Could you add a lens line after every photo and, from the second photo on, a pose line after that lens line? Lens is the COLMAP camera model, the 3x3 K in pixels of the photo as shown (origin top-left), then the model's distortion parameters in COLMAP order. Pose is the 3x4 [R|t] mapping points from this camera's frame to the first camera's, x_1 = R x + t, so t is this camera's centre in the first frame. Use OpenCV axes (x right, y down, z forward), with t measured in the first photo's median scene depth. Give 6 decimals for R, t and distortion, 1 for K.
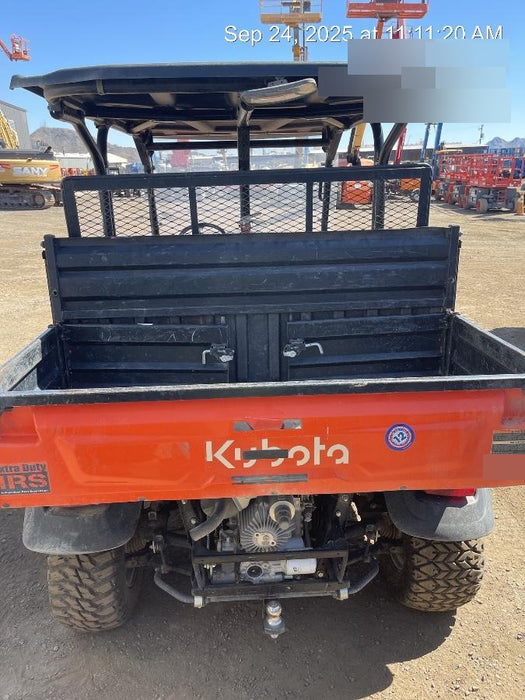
lens RADIAL K [[518.5, 0, 258.8], [0, 518.5, 354.3], [0, 0, 1]] dist [0.009091, 0.001885]
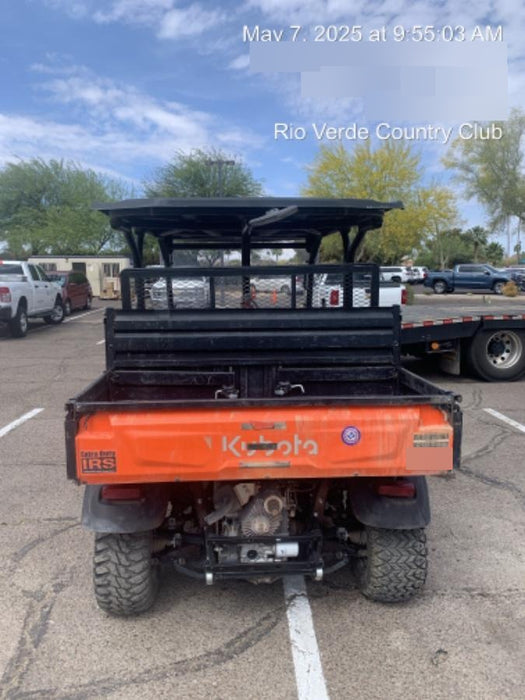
lens RADIAL K [[543.7, 0, 244.6], [0, 543.7, 347.9], [0, 0, 1]] dist [0.012222, -0.003449]
pose [[0.999822, 0.012671, -0.013959, -0.014982], [-0.015075, 0.981985, -0.188356, 0.164247], [0.011320, 0.188533, 0.982002, -0.470680]]
